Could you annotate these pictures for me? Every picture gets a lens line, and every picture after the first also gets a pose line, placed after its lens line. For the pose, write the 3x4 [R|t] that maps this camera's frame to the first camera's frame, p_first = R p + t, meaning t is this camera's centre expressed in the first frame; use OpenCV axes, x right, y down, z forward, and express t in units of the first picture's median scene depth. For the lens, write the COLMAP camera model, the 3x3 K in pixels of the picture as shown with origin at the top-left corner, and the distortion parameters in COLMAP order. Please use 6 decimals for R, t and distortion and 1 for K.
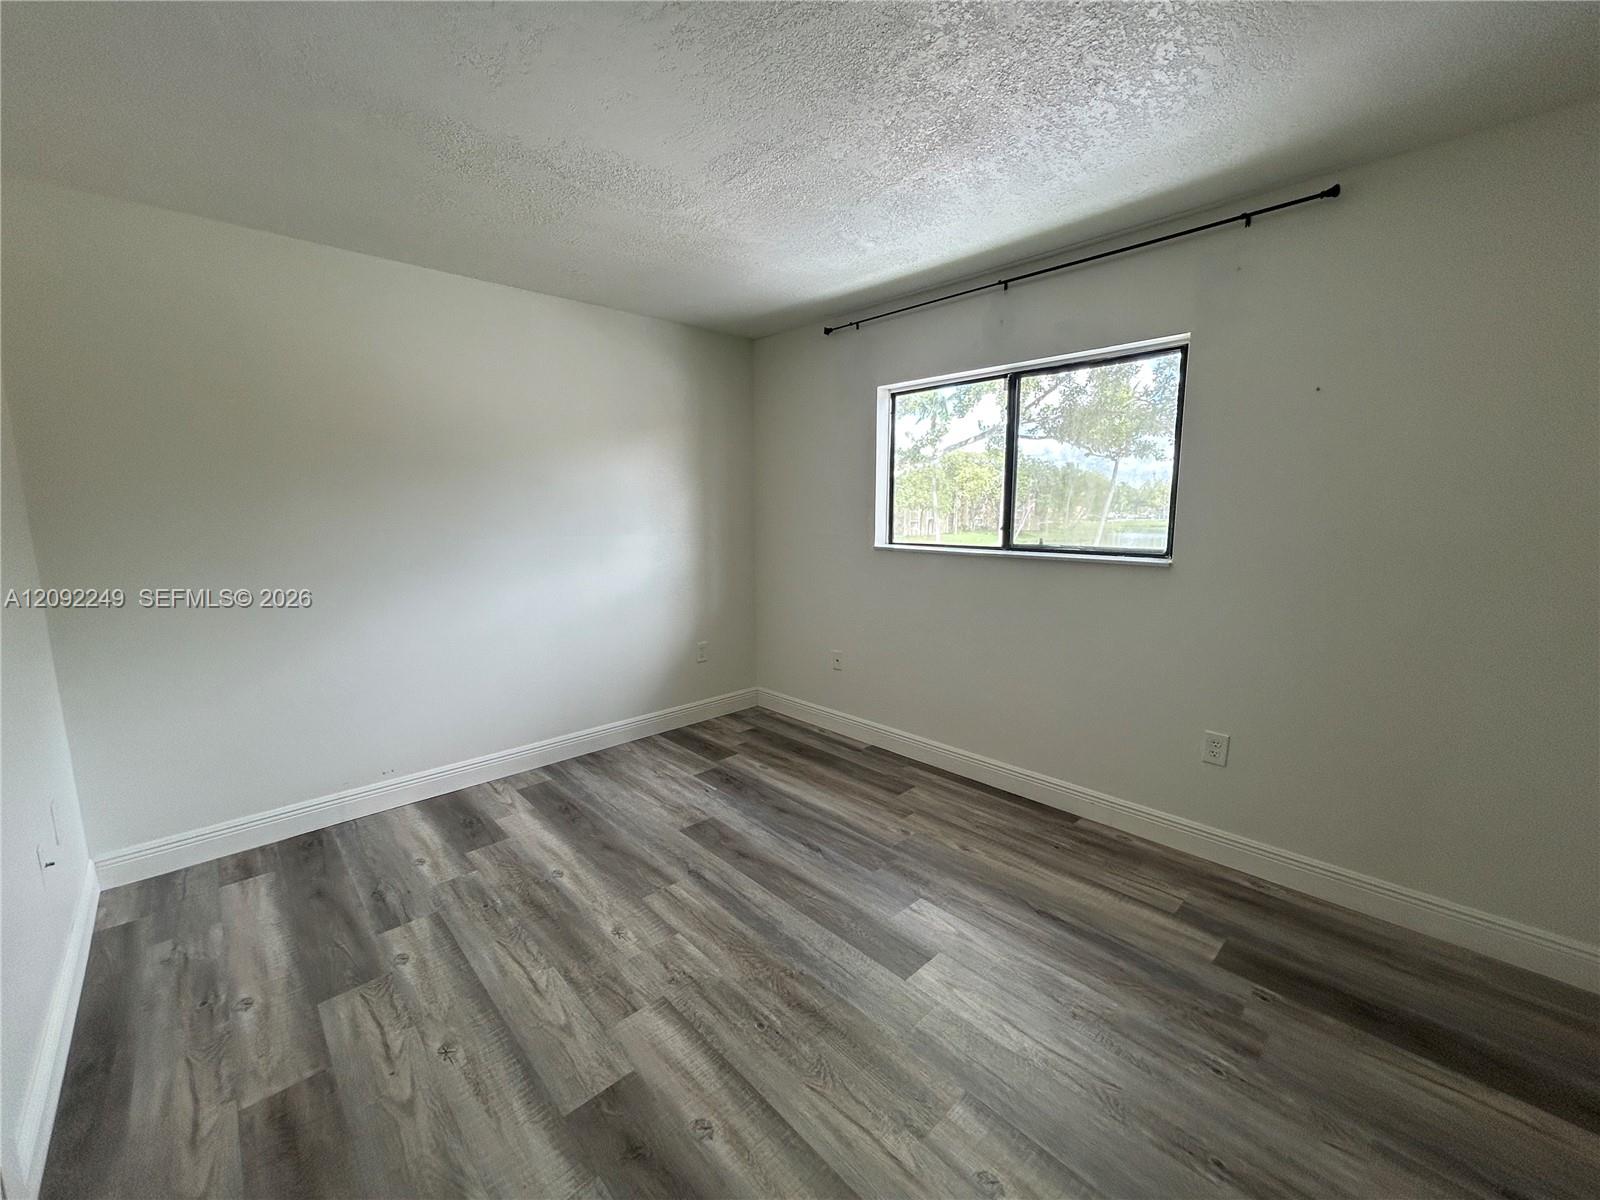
lens RADIAL K [[648.7, 0, 791.7], [0, 648.7, 593.9], [0, 0, 1]] dist [-0.004852, 0.001653]
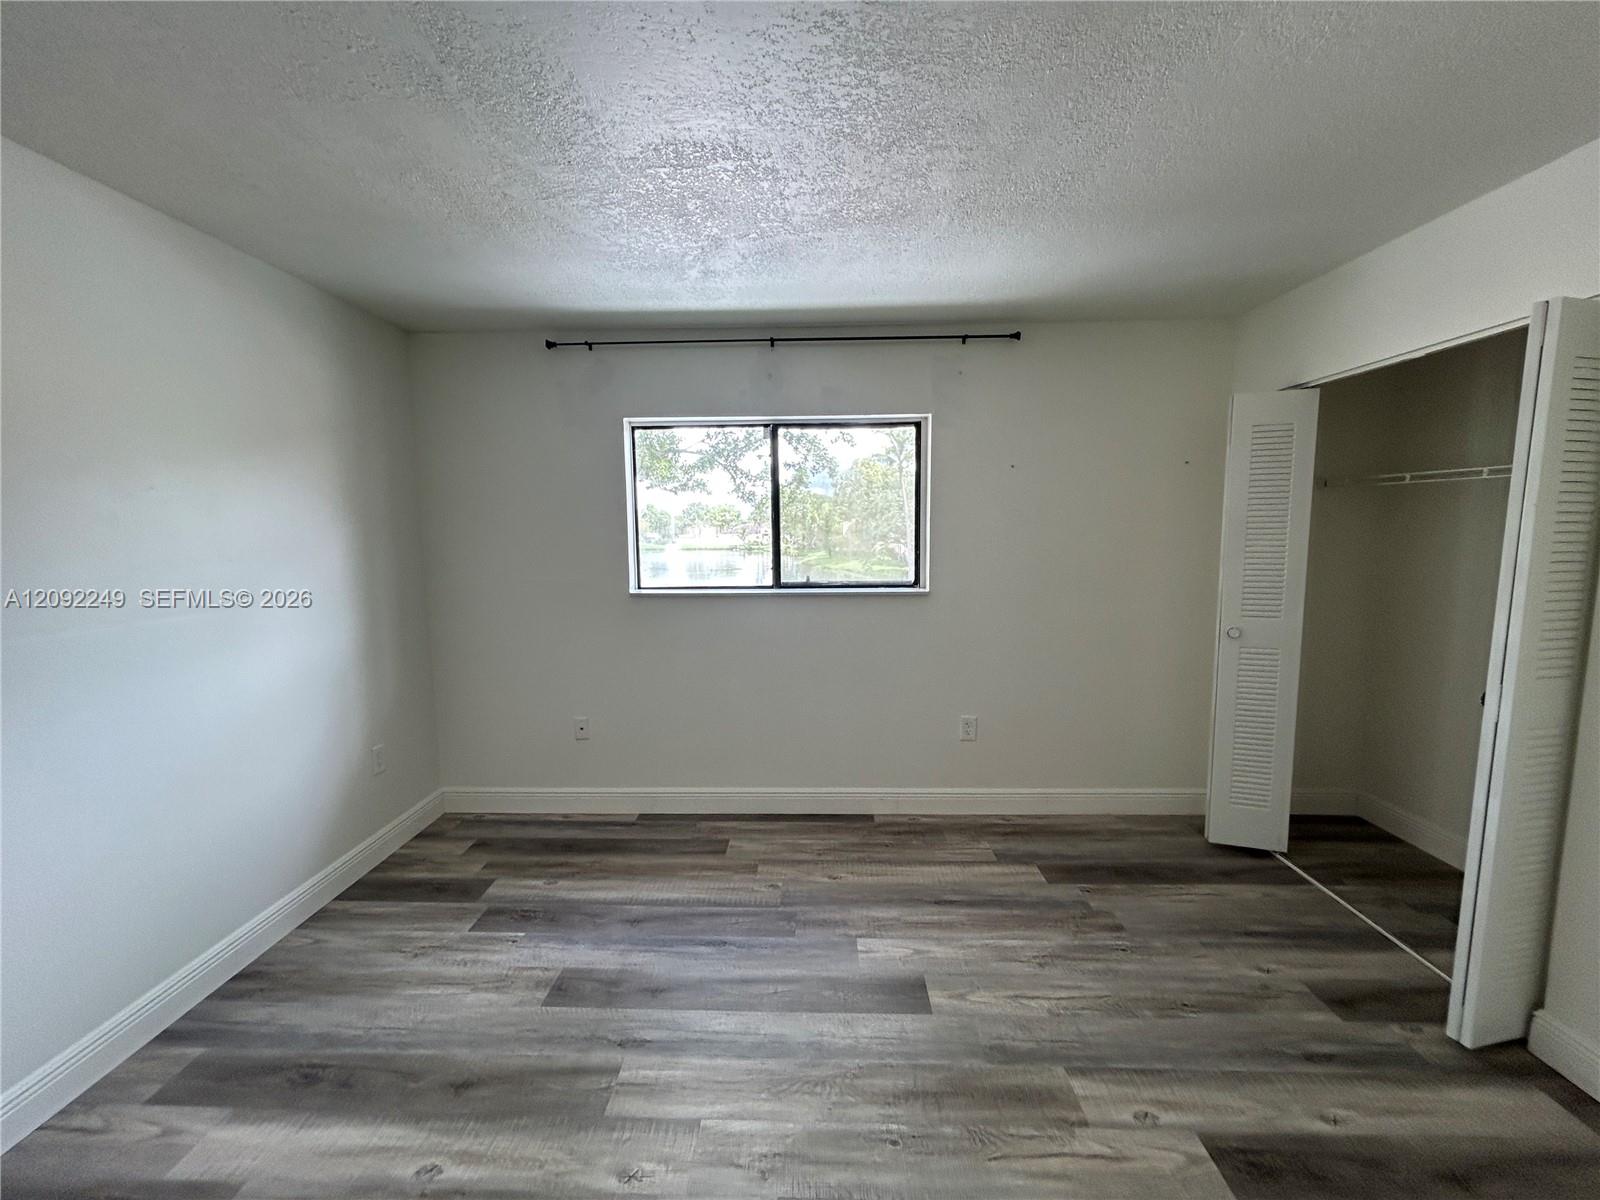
lens RADIAL K [[648.7, 0, 802.2], [0, 648.7, 591.7], [0, 0, 1]] dist [-0.004852, 0.001653]
pose [[0.702038, -0.070285, 0.708663, -0.464670], [0.103672, 0.994603, -0.004059, -0.063008], [-0.704553, 0.076319, 0.705536, 0.262815]]
